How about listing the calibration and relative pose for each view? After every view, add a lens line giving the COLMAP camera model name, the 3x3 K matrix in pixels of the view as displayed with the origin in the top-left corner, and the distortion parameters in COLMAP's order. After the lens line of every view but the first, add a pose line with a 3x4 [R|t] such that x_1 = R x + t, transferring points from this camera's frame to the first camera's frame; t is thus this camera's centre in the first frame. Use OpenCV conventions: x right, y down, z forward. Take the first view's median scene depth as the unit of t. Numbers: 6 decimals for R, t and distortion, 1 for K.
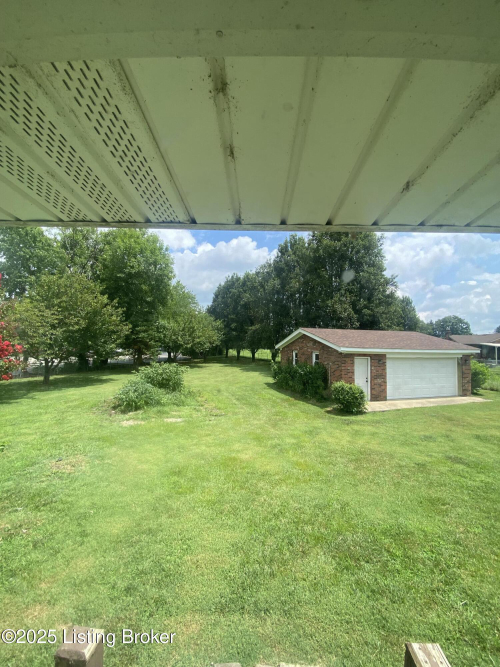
lens RADIAL K [[275.6, 0, 250.0], [0, 275.6, 333.5], [0, 0, 1]] dist [0.057977, -0.036926]
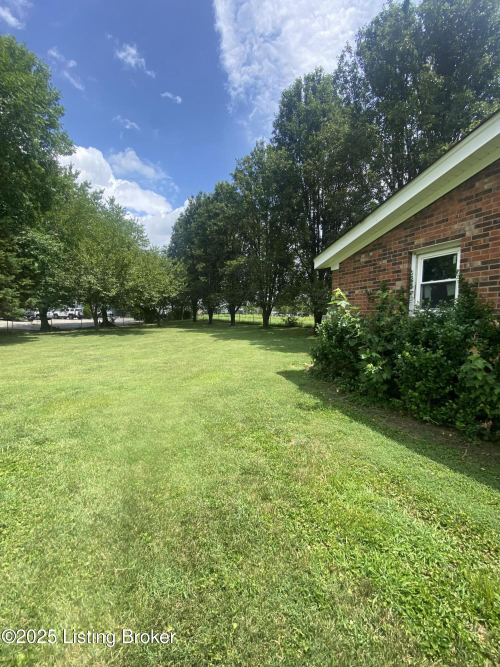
lens RADIAL K [[275.6, 0, 250.0], [0, 275.6, 333.5], [0, 0, 1]] dist [0.057977, -0.036926]
pose [[0.996221, -0.010296, 0.086242, -0.015623], [0.000570, 0.993703, 0.112048, 0.135836], [-0.086853, -0.111575, 0.989953, 0.974493]]
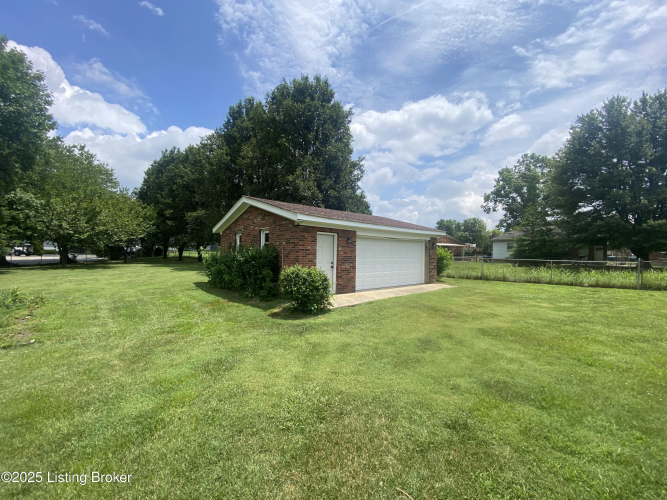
lens RADIAL K [[275.6, 0, 332.2], [0, 275.6, 248.5], [0, 0, 1]] dist [0.057977, -0.036926]
pose [[0.919515, 0.007101, 0.392991, 0.132366], [-0.020493, 0.999343, 0.029893, 0.096186], [-0.392520, -0.035541, 0.919056, 0.329777]]
